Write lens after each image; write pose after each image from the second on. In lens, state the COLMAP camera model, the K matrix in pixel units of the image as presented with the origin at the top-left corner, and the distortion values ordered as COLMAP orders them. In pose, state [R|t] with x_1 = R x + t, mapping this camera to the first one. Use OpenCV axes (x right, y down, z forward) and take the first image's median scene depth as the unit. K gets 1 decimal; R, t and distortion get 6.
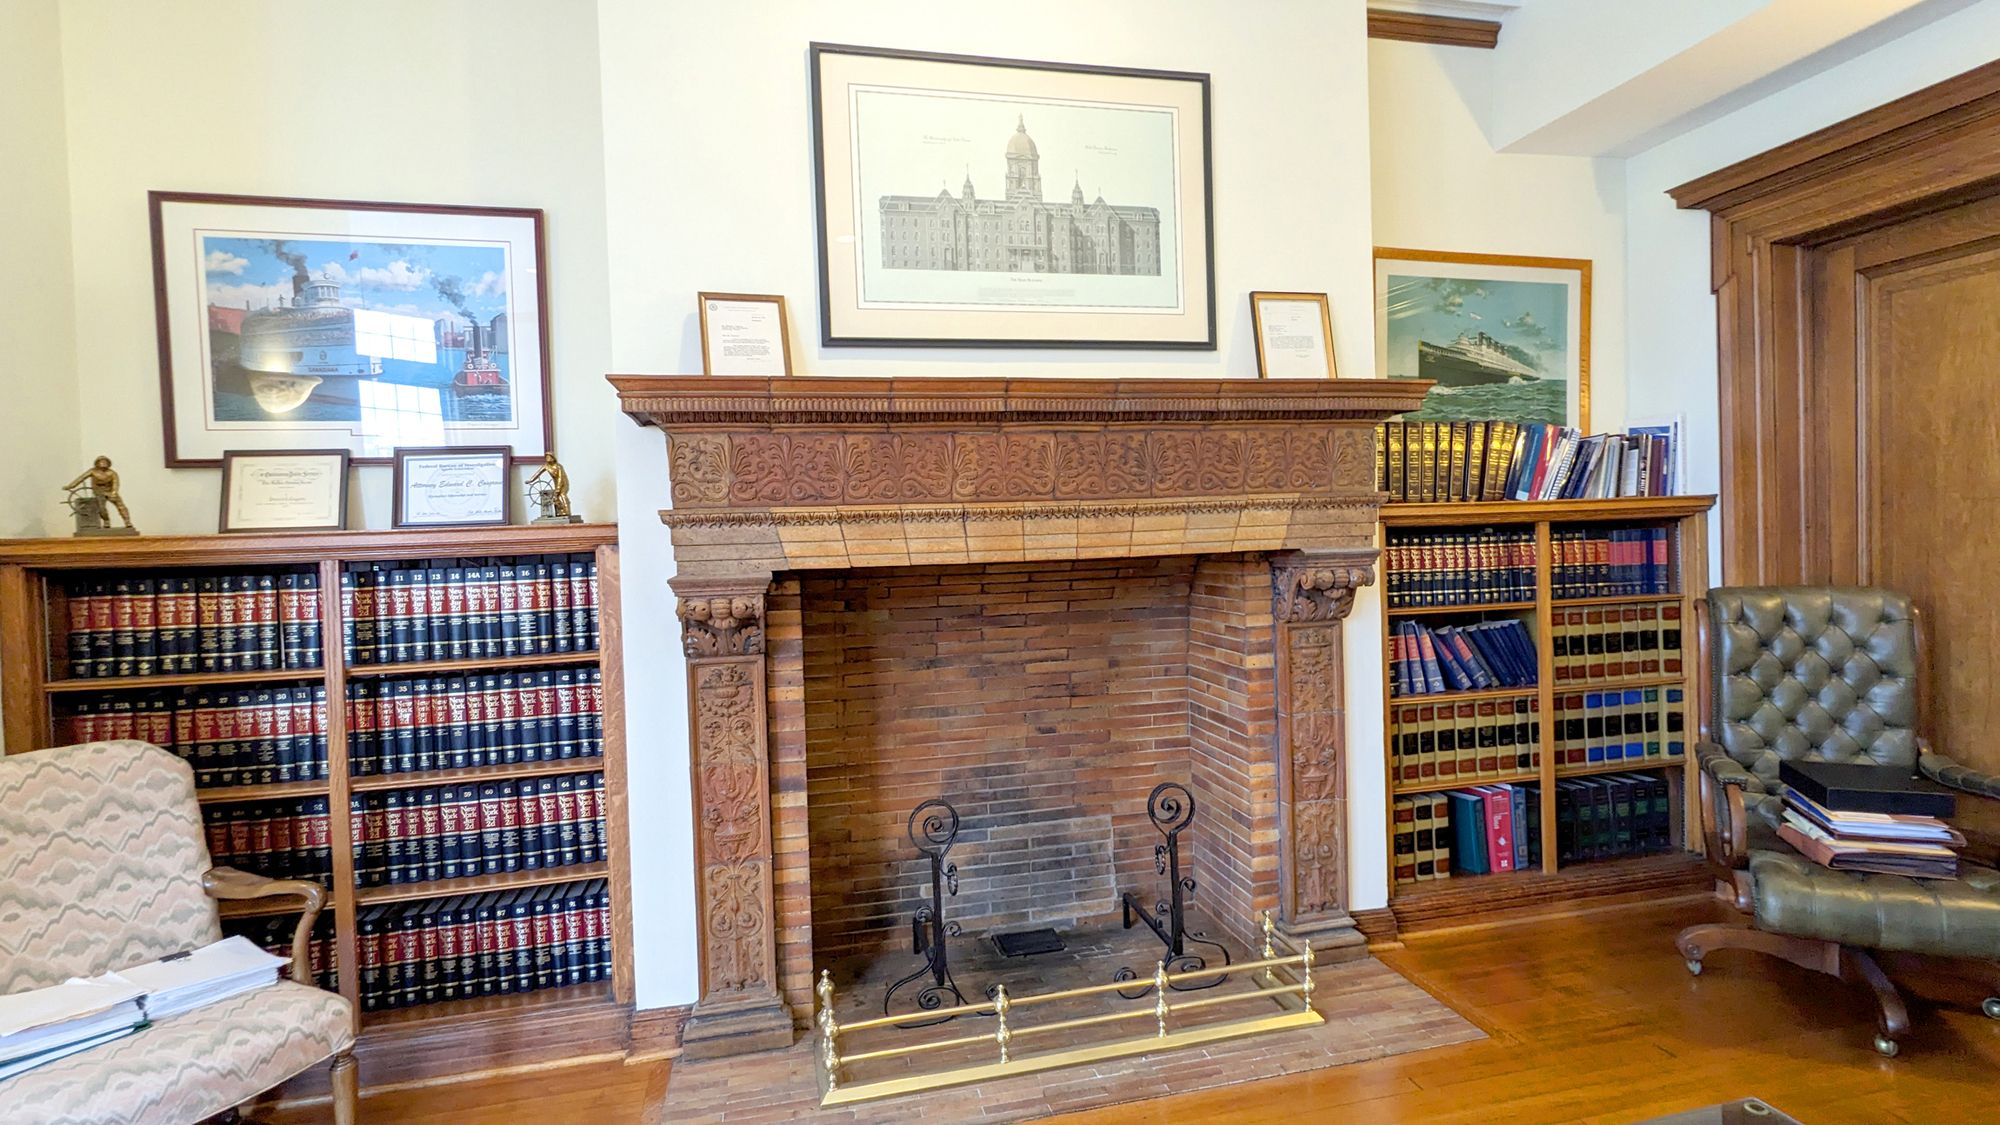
lens RADIAL K [[964.5, 0, 1005.0], [0, 964.5, 558.8], [0, 0, 1]] dist [-0.005769, 0.002488]
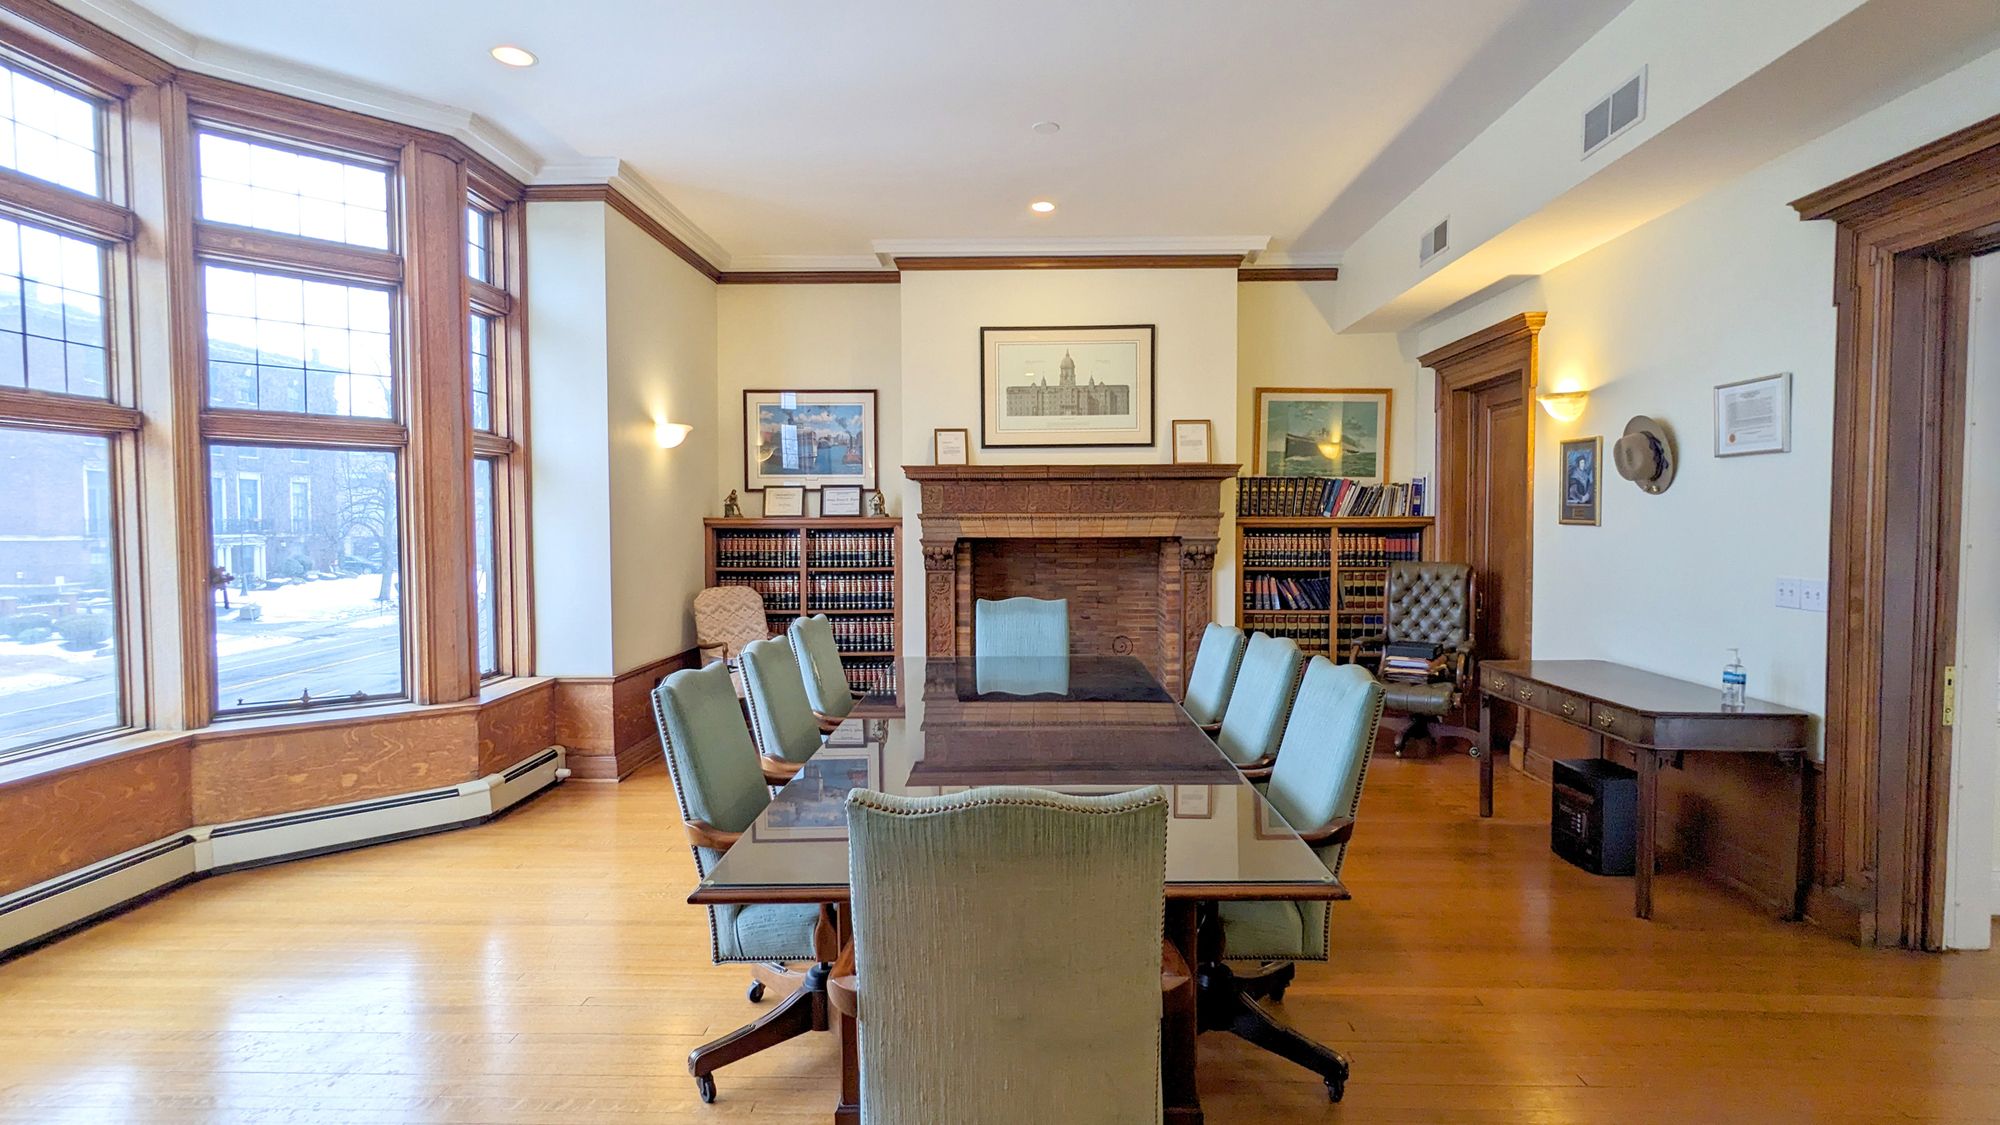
lens RADIAL K [[964.5, 0, 999.5], [0, 964.5, 563.9], [0, 0, 1]] dist [-0.005769, 0.002488]
pose [[0.965787, 0.041318, -0.256023, 0.498078], [-0.035032, 0.998963, 0.029068, 0.003528], [0.256959, -0.019104, 0.966234, -1.380849]]
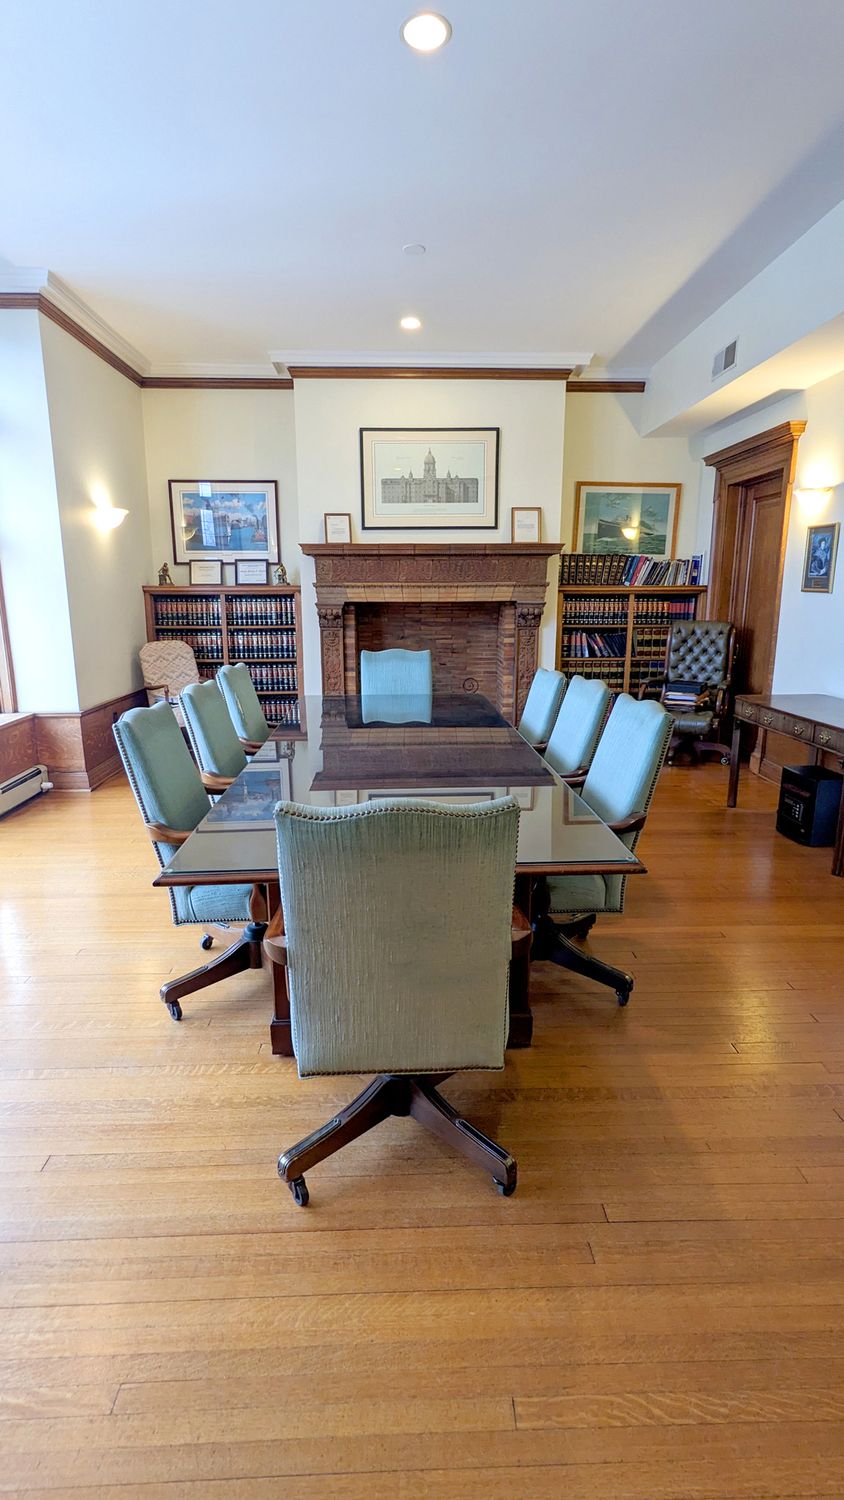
lens RADIAL K [[723.4, 0, 414.8], [0, 723.4, 753.7], [0, 0, 1]] dist [-0.005769, 0.002488]
pose [[0.978610, 0.075303, -0.191446, 0.480829], [-0.035049, 0.978022, 0.205533, 0.003425], [0.202716, -0.194427, 0.959742, -1.359386]]
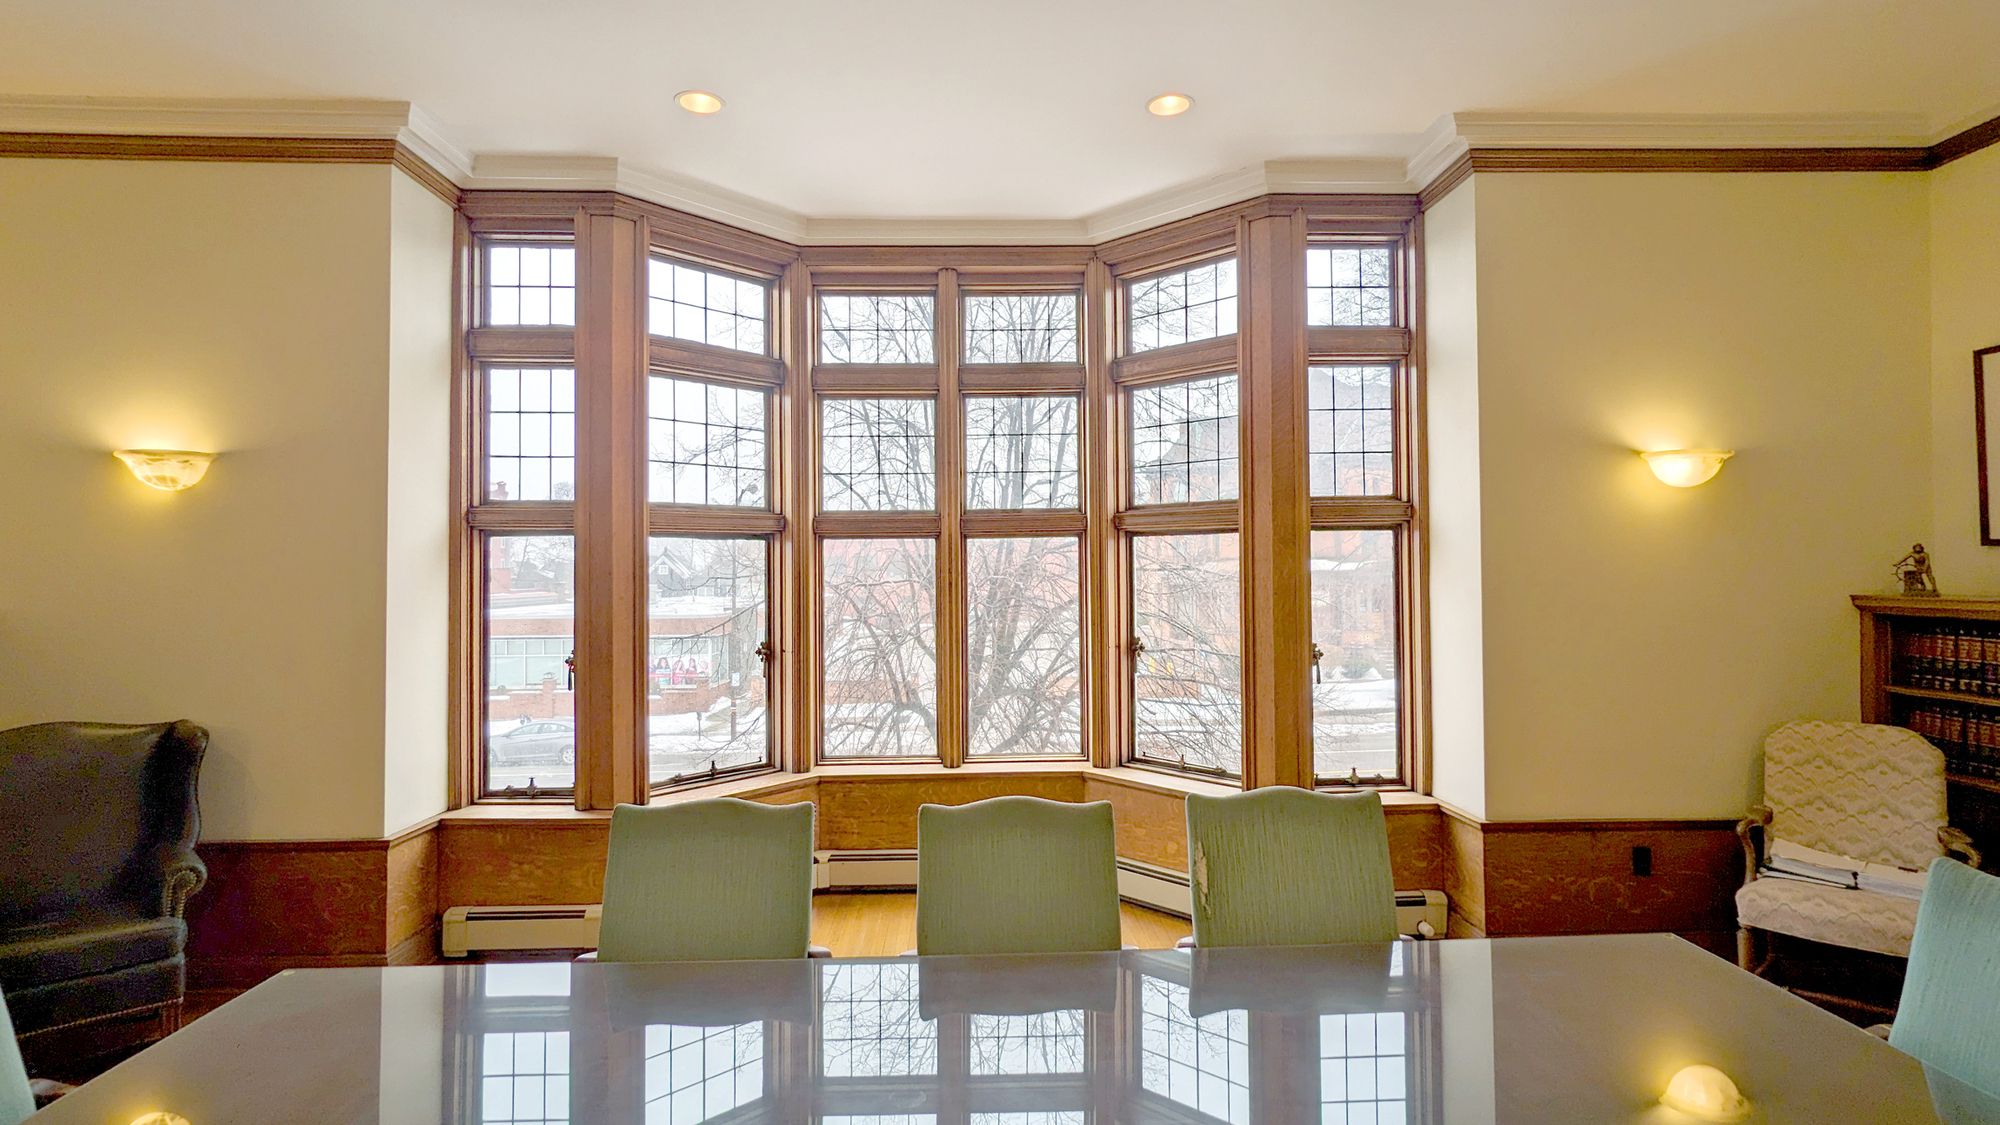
lens RADIAL K [[964.5, 0, 998.0], [0, 964.5, 567.6], [0, 0, 1]] dist [-0.005769, 0.002488]
pose [[-0.209100, 0.010777, -0.977835, 0.759293], [-0.014980, 0.999787, 0.014223, -0.059818], [0.977780, 0.017622, -0.208894, -0.097657]]
